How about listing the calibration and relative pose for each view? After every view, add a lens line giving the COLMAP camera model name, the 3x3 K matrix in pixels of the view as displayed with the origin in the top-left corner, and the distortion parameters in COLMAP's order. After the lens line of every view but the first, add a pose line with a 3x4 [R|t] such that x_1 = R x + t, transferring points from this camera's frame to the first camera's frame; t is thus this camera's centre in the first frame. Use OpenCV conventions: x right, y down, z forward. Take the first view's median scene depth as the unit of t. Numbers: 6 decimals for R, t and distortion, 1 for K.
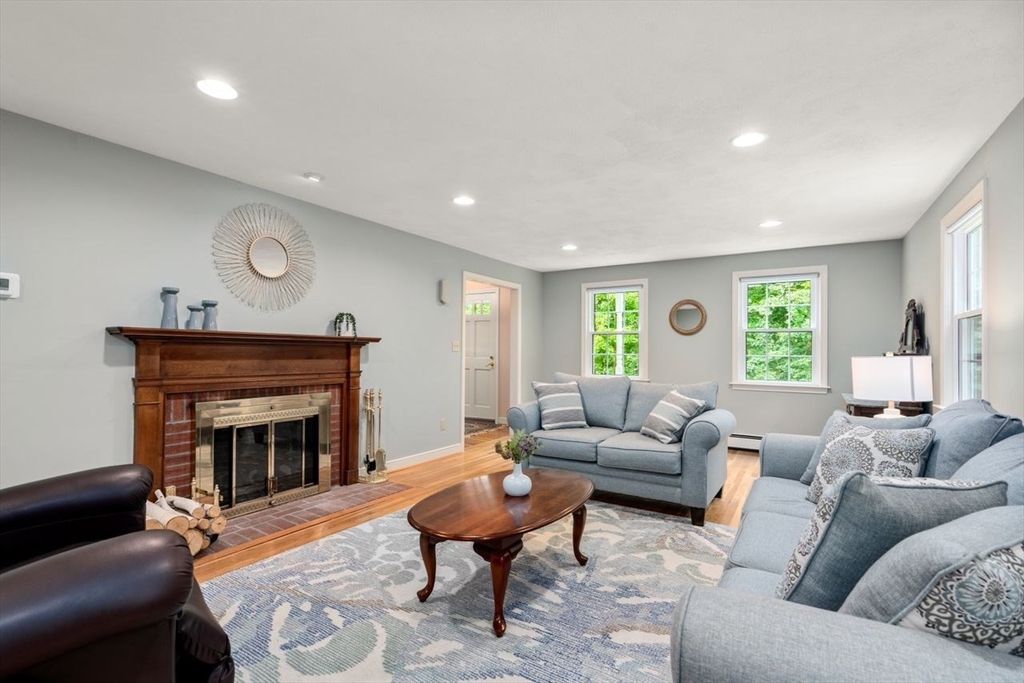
lens RADIAL K [[468.3, 0, 509.2], [0, 468.3, 343.0], [0, 0, 1]] dist [-0.002271, 0.000244]
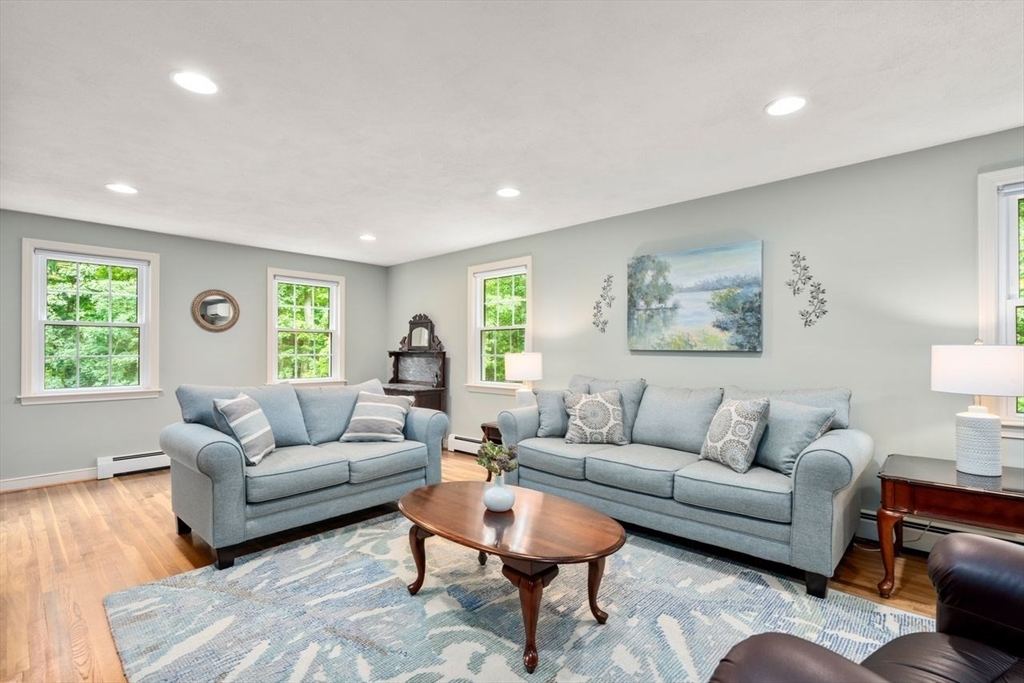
lens RADIAL K [[468.3, 0, 506.9], [0, 468.3, 348.3], [0, 0, 1]] dist [-0.002271, 0.000244]
pose [[0.189510, -0.001561, 0.981878, -0.588915], [-0.016454, 0.999853, 0.004765, 0.001194], [-0.981741, -0.017059, 0.189456, 0.546645]]
